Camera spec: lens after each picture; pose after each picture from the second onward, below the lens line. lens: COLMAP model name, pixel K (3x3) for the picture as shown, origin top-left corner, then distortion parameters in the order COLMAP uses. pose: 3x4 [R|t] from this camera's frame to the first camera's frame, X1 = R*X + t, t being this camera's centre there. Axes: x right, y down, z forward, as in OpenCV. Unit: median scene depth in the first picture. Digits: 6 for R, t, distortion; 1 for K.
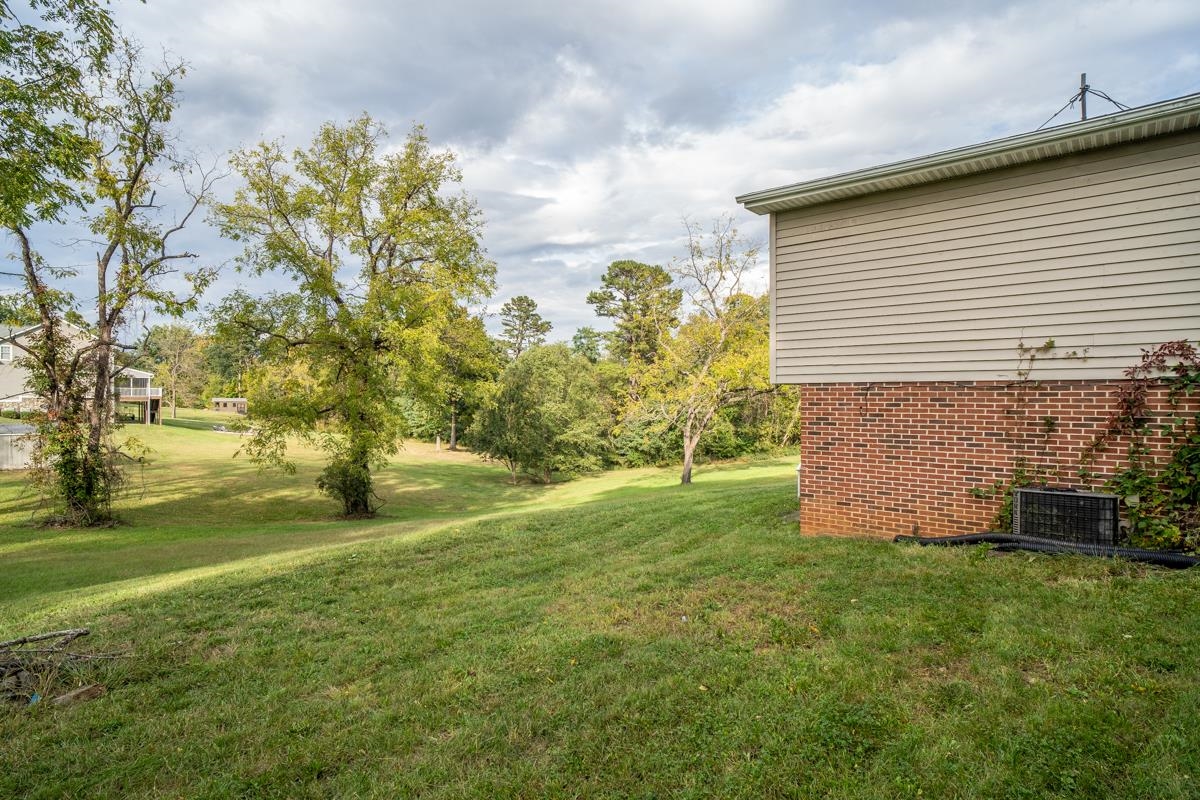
lens RADIAL K [[629.3, 0, 599.8], [0, 629.3, 402.6], [0, 0, 1]] dist [-0.044240, 0.019630]
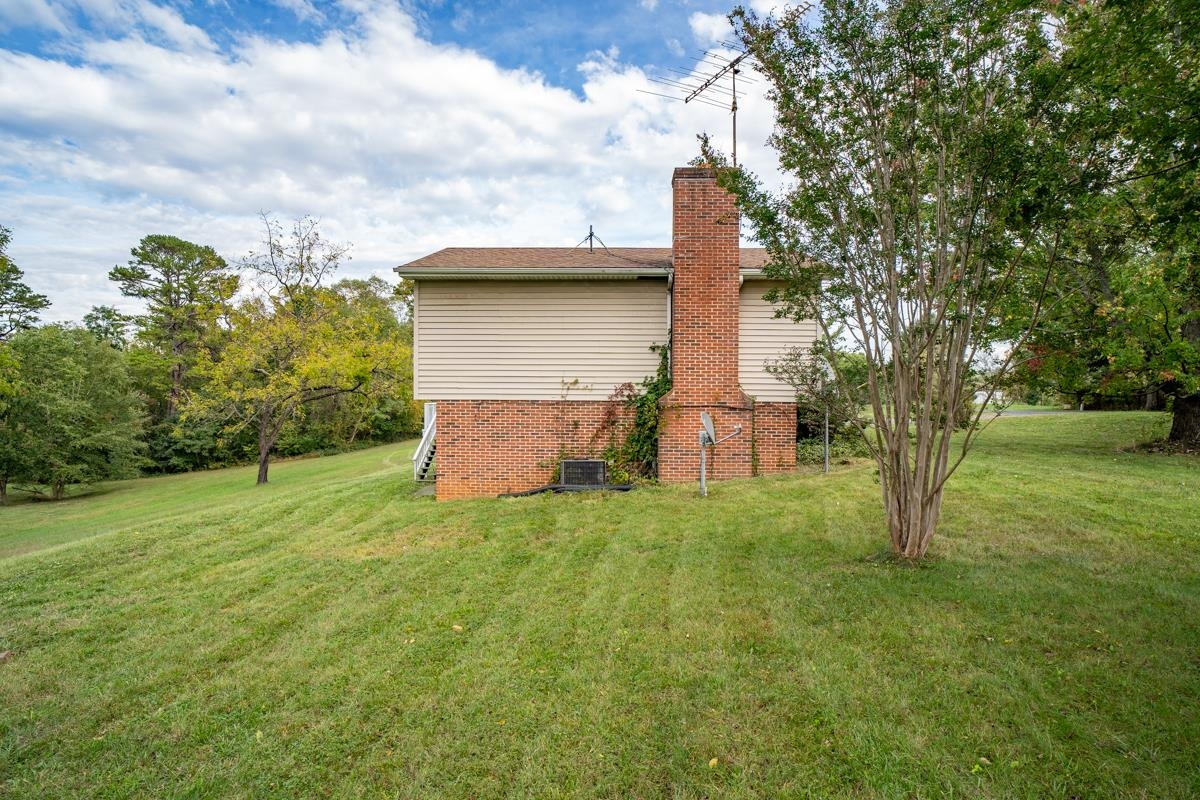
lens RADIAL K [[629.3, 0, 596.9], [0, 629.3, 401.0], [0, 0, 1]] dist [-0.044240, 0.019630]
pose [[0.777477, -0.006252, 0.628880, -0.333744], [0.000539, 0.999957, 0.009274, -0.043234], [-0.628911, -0.006871, 0.777447, -0.411581]]
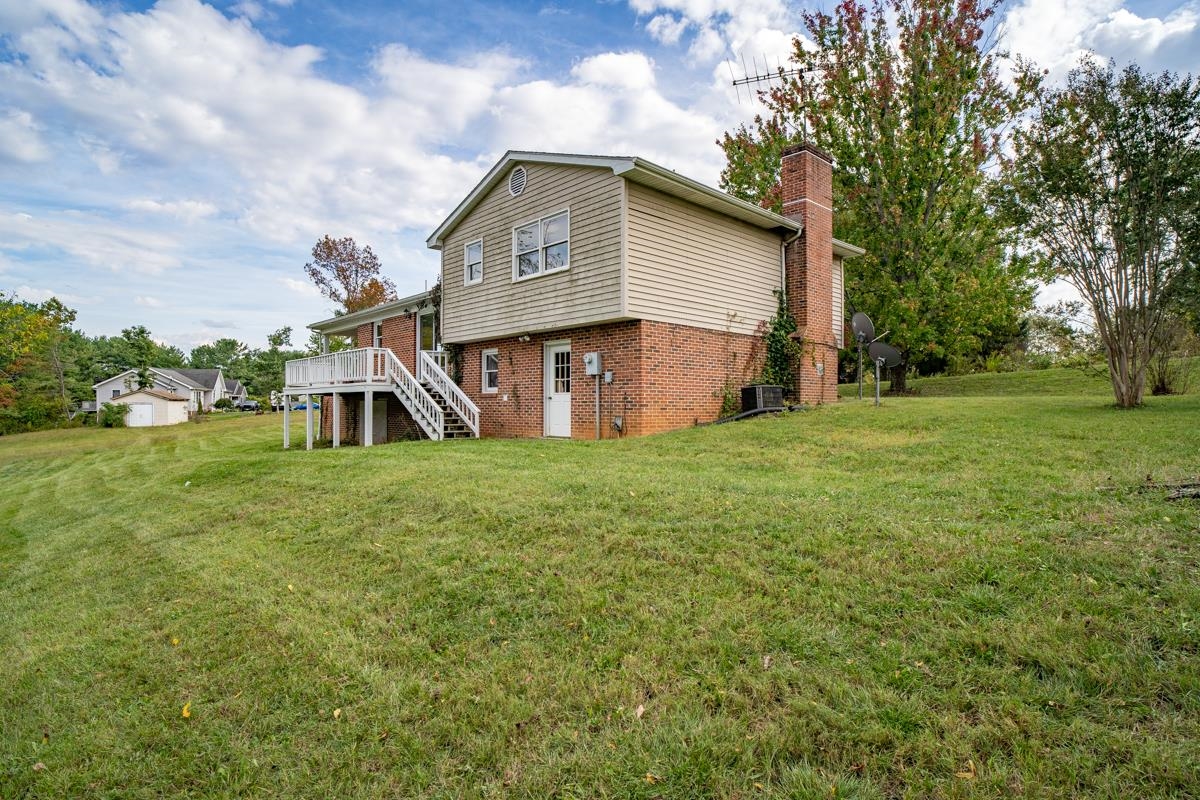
lens RADIAL K [[629.3, 0, 611.4], [0, 629.3, 408.7], [0, 0, 1]] dist [-0.044240, 0.019630]
pose [[0.069327, -0.003279, 0.997589, -1.036906], [0.007506, 0.999968, 0.002765, 0.159483], [-0.997566, 0.007296, 0.069349, 1.034540]]
